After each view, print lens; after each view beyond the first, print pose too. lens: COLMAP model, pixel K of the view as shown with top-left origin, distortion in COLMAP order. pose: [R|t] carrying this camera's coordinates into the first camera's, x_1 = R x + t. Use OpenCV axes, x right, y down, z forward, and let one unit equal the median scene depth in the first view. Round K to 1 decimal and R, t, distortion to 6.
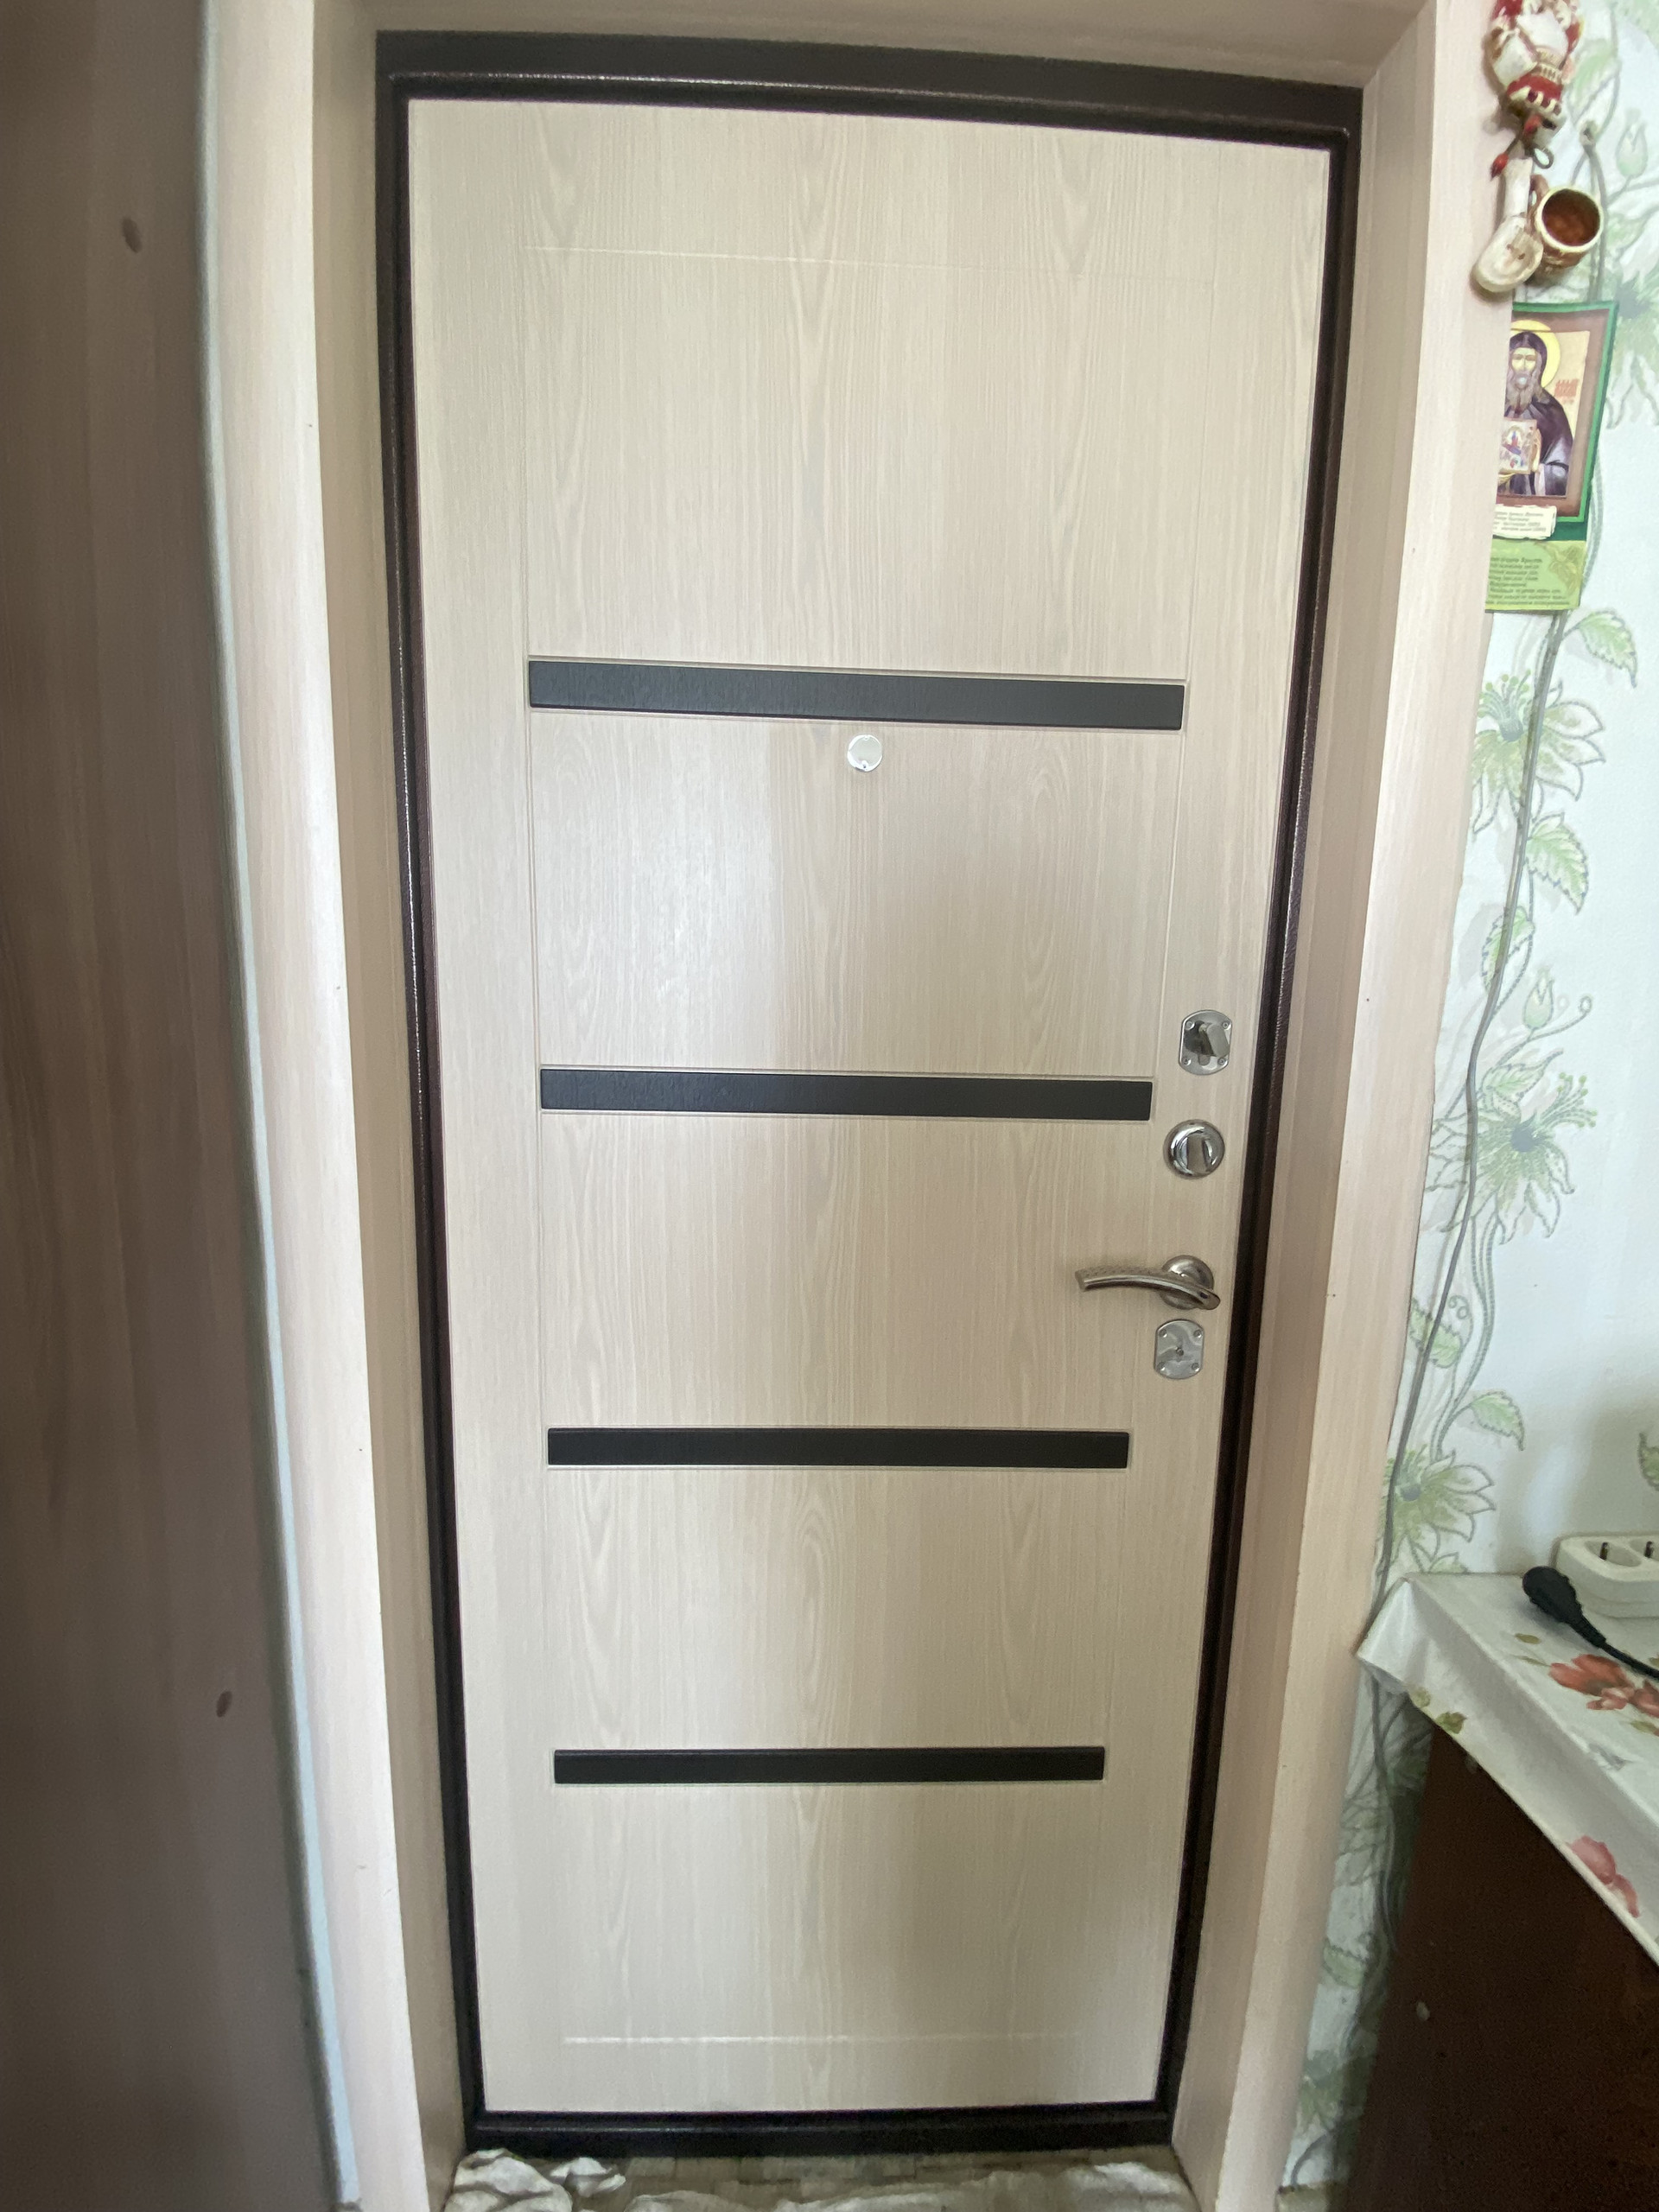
lens RADIAL K [[893.5, 0, 829.5], [0, 893.5, 1103.7], [0, 0, 1]] dist [0.014684, -0.018348]
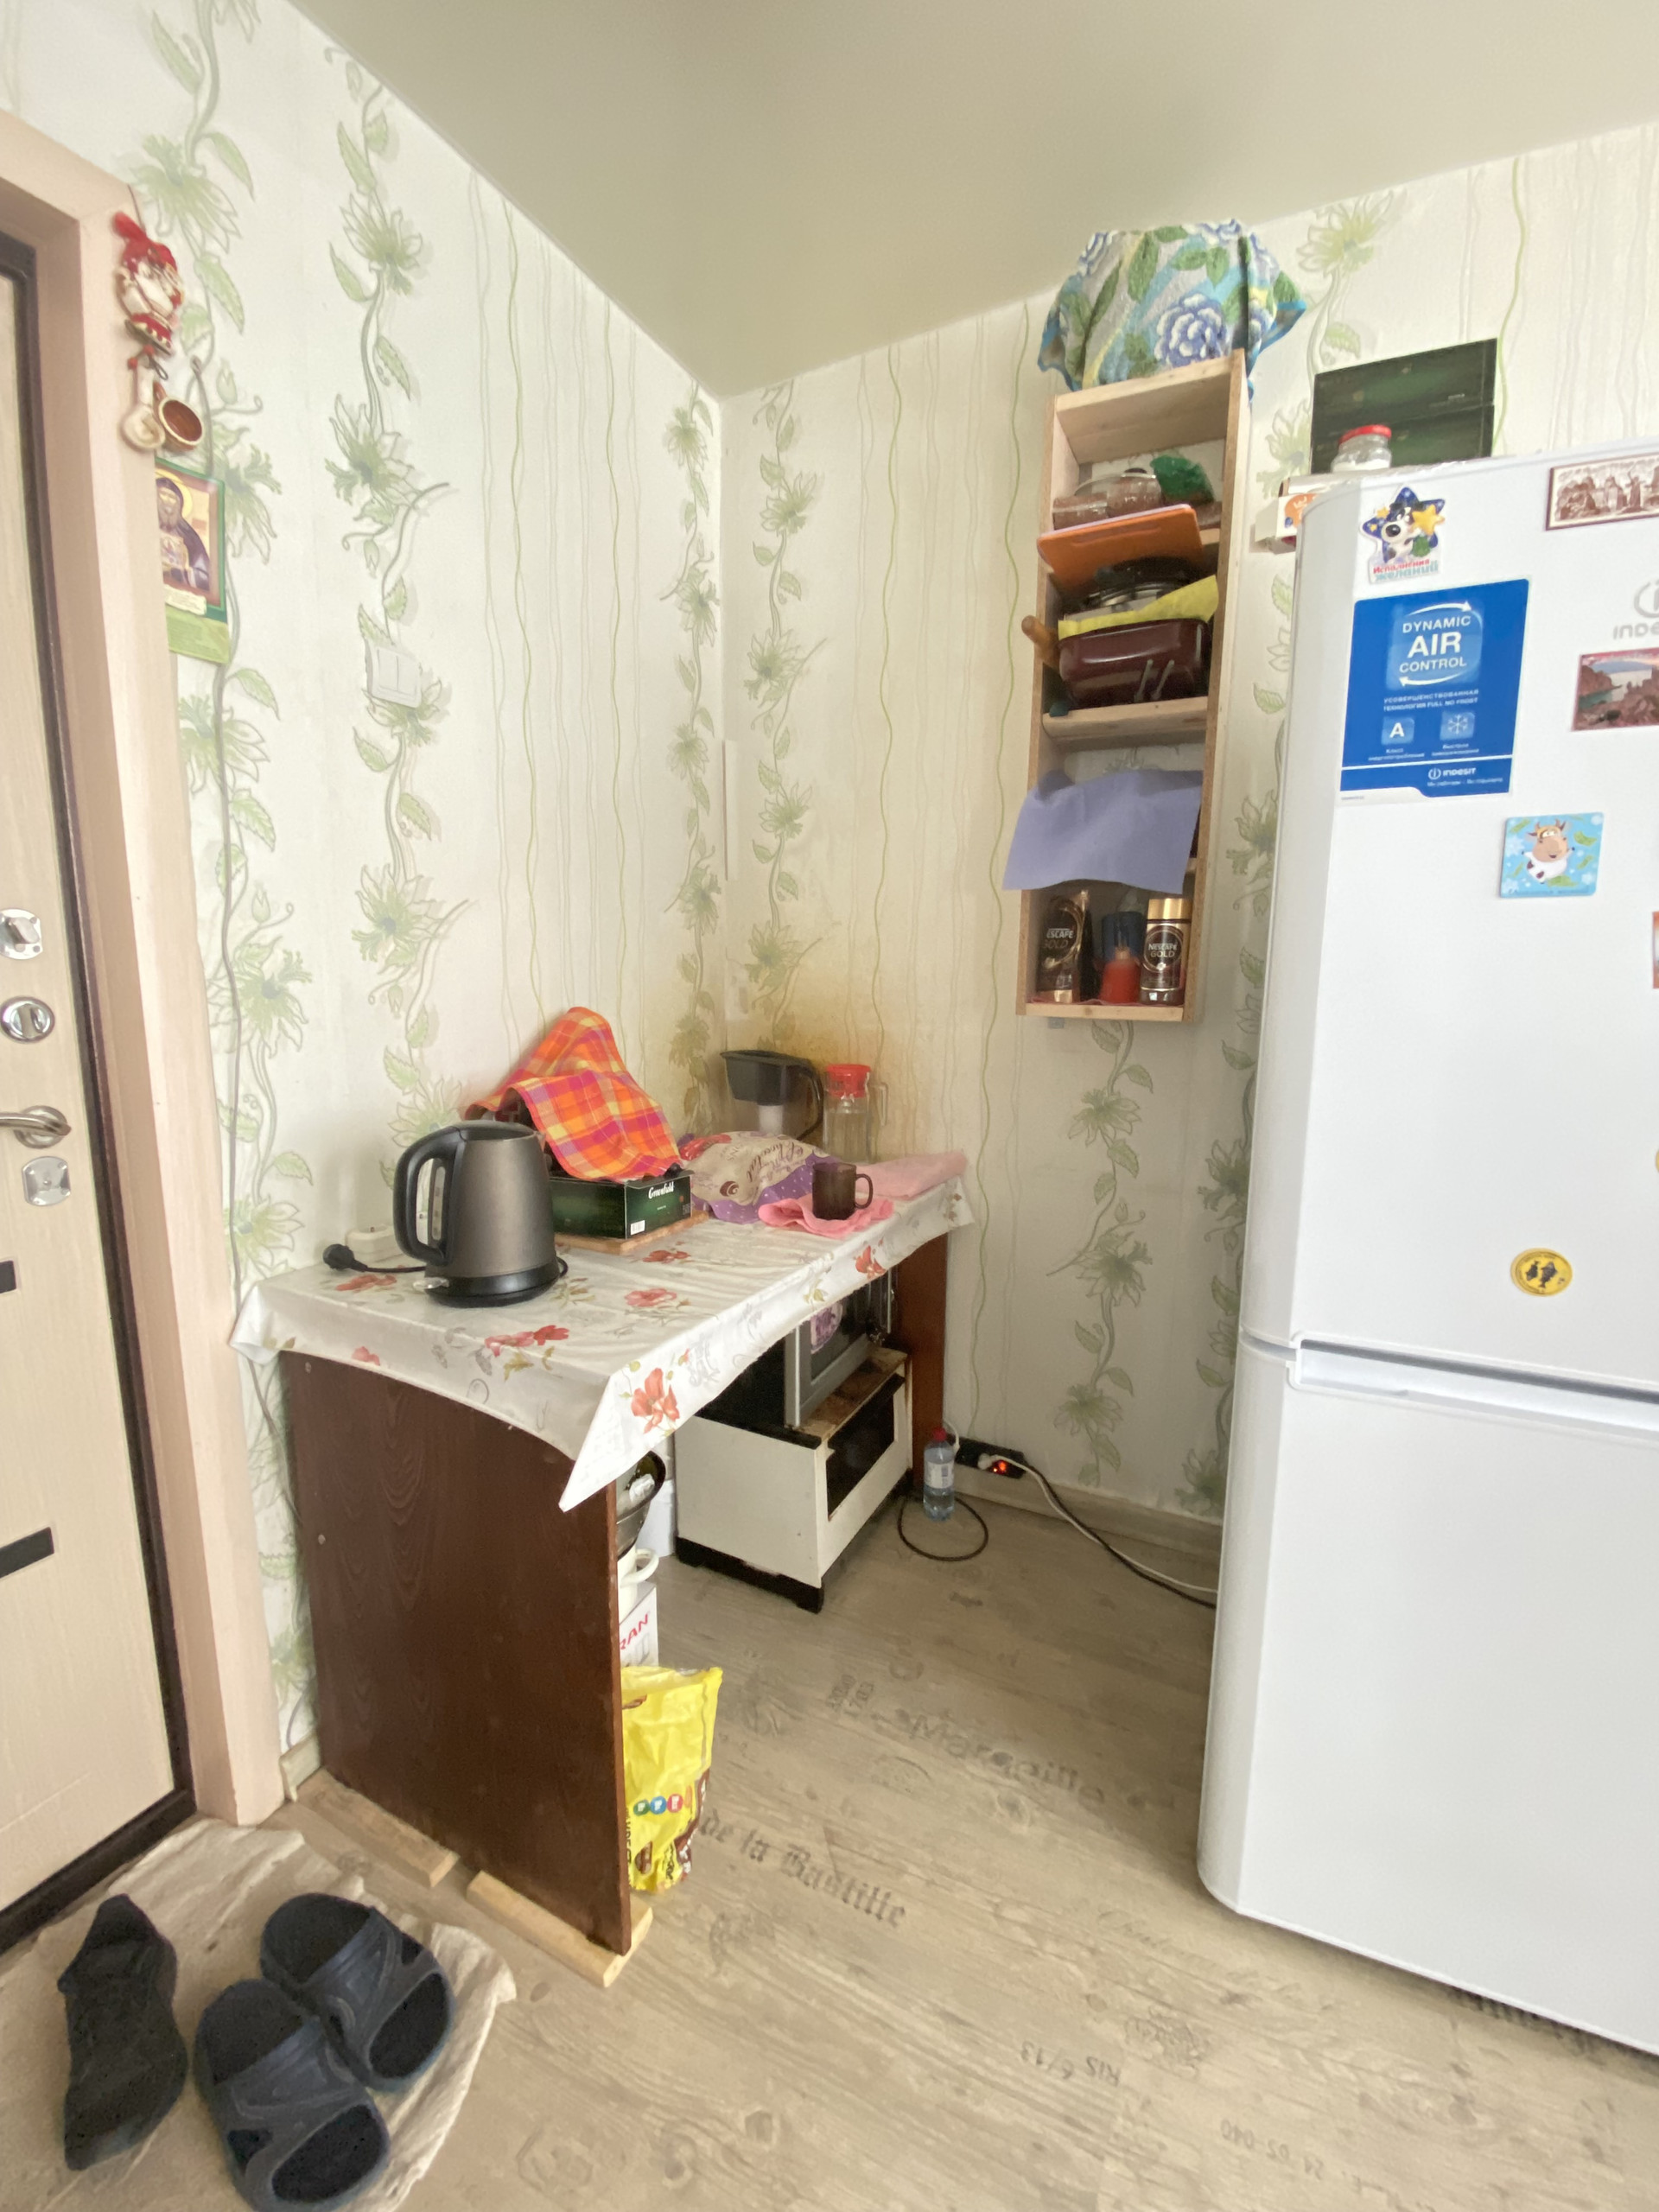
lens RADIAL K [[893.5, 0, 829.5], [0, 893.5, 1103.7], [0, 0, 1]] dist [0.014684, -0.018348]
pose [[0.480688, -0.149012, 0.864138, -0.182242], [0.131876, 0.986532, 0.096760, 0.230025], [-0.866919, 0.067447, 0.493865, -0.709194]]
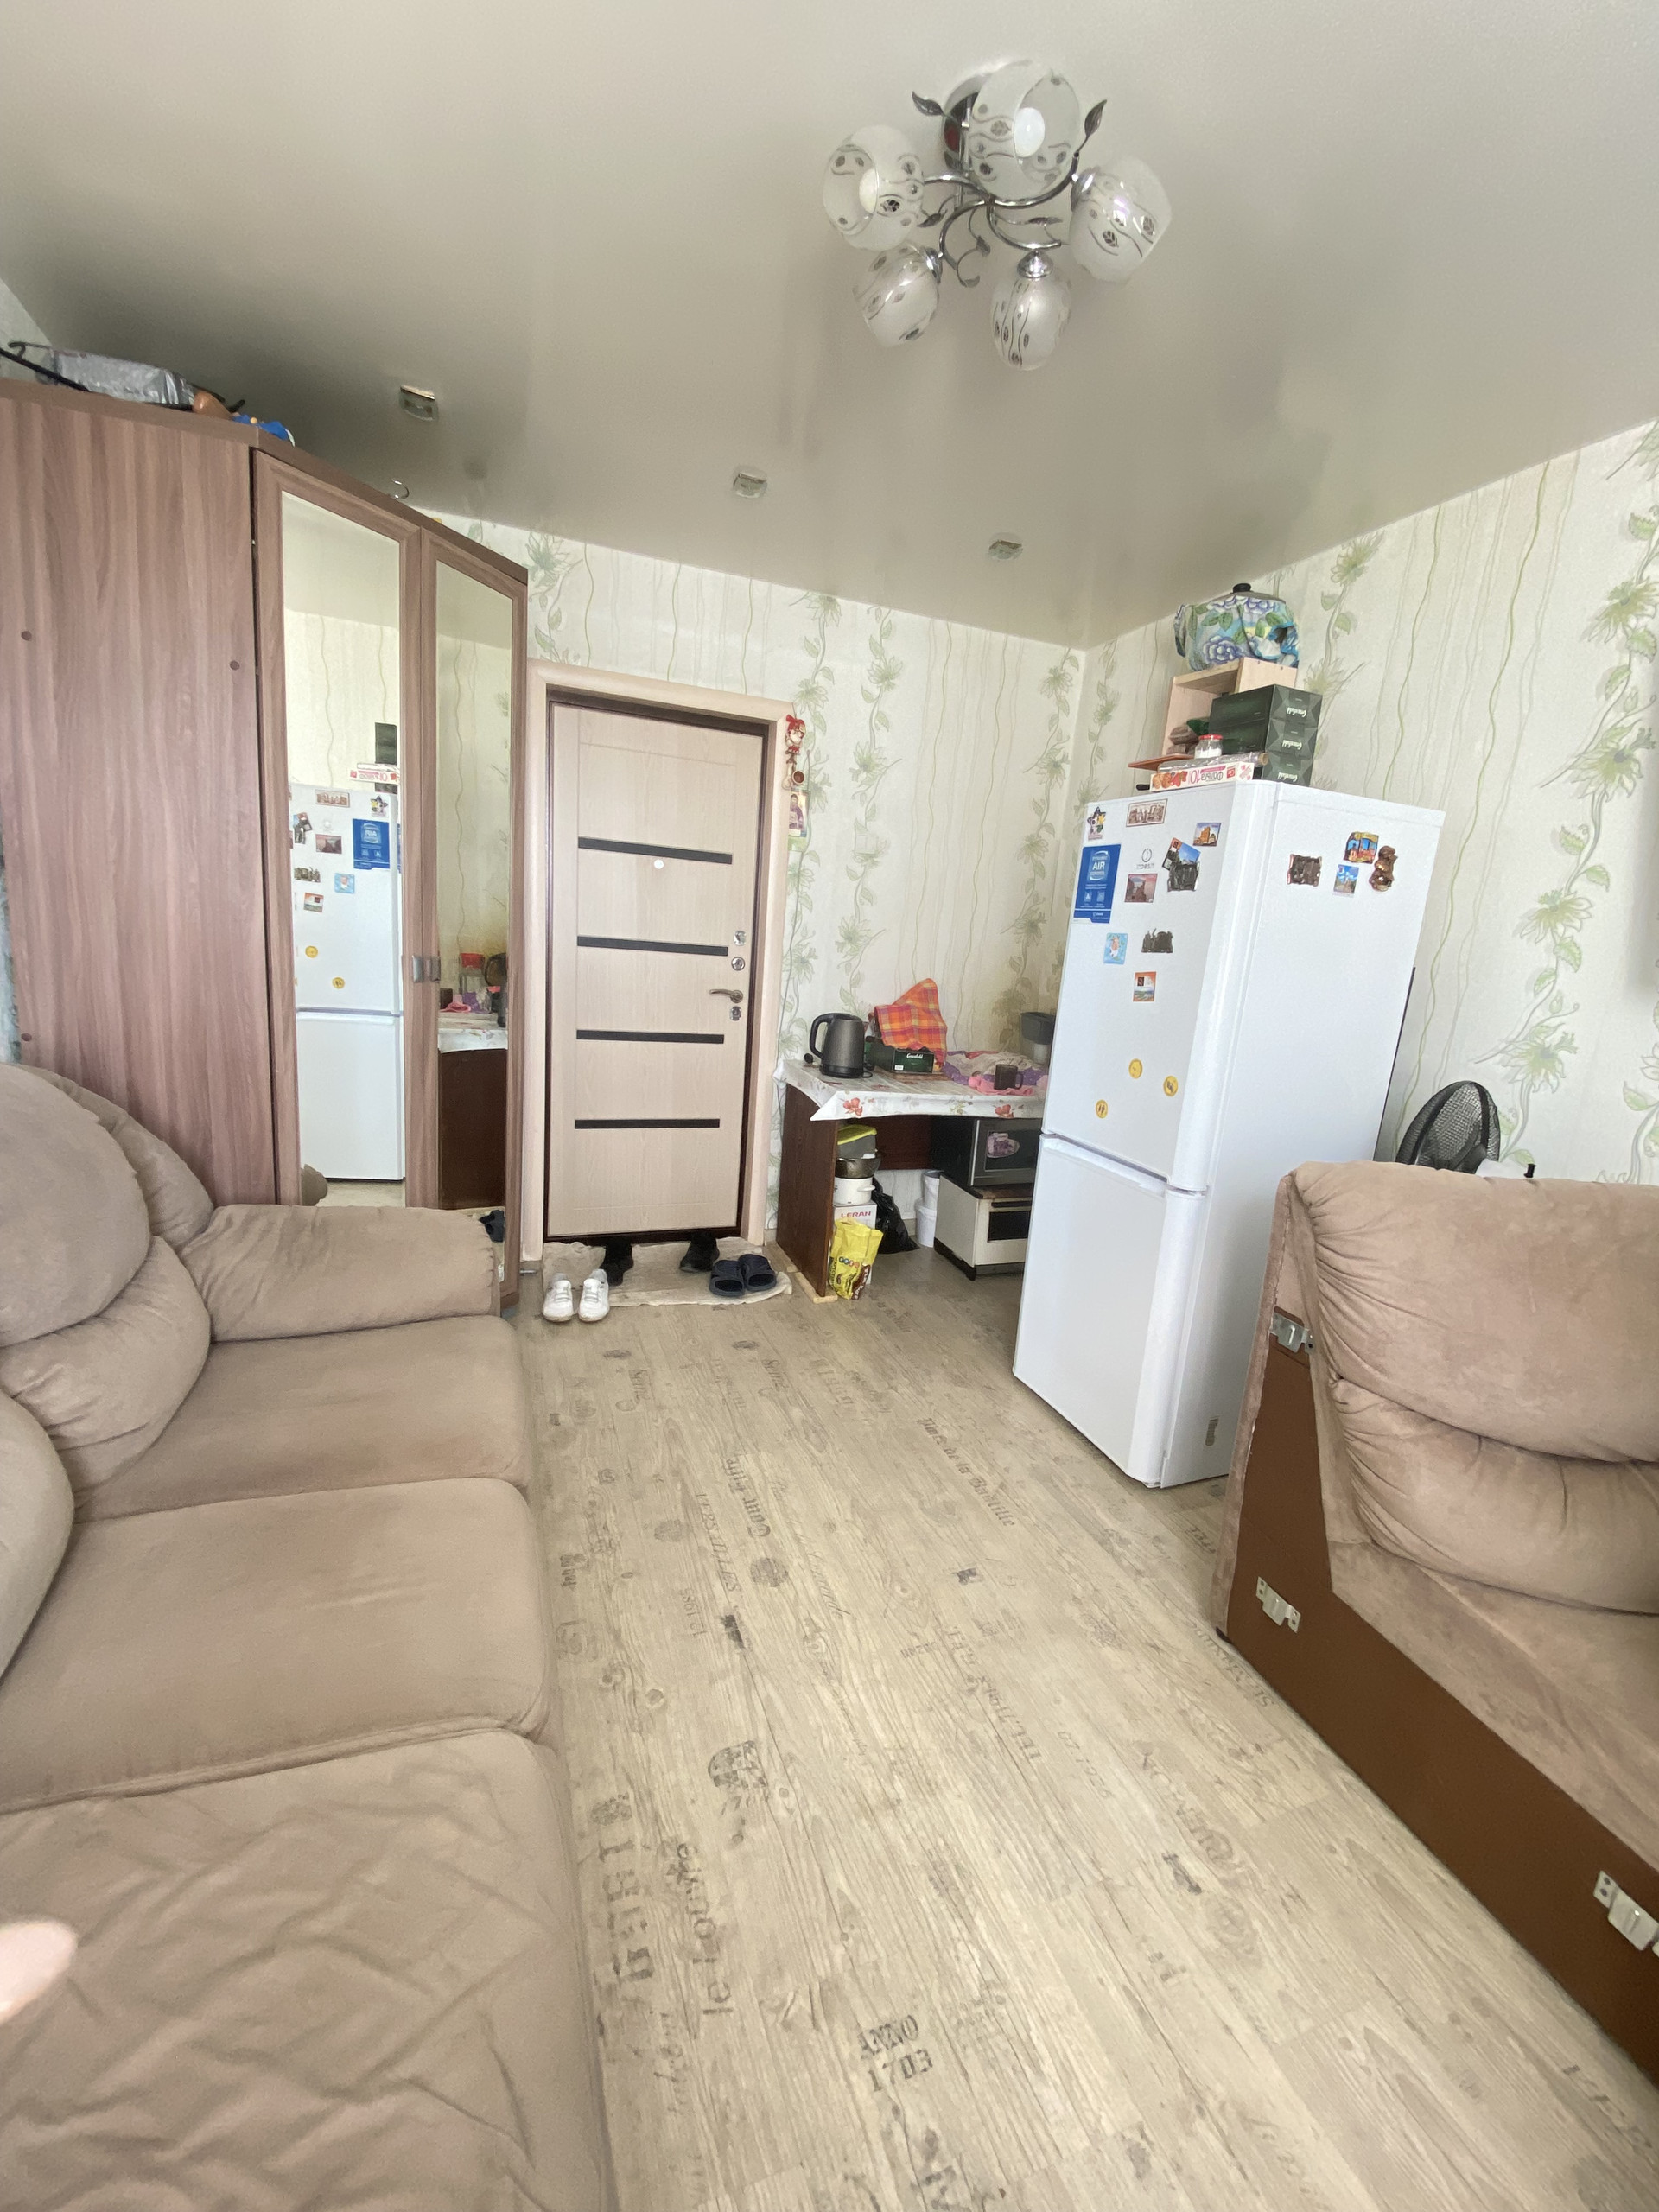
lens RADIAL K [[893.5, 0, 829.5], [0, 893.5, 1103.7], [0, 0, 1]] dist [0.014684, -0.018348]
pose [[0.948955, -0.018981, 0.314840, -0.602804], [-0.003827, 0.997421, 0.071667, 0.470877], [-0.315389, -0.069213, 0.946435, -3.686889]]
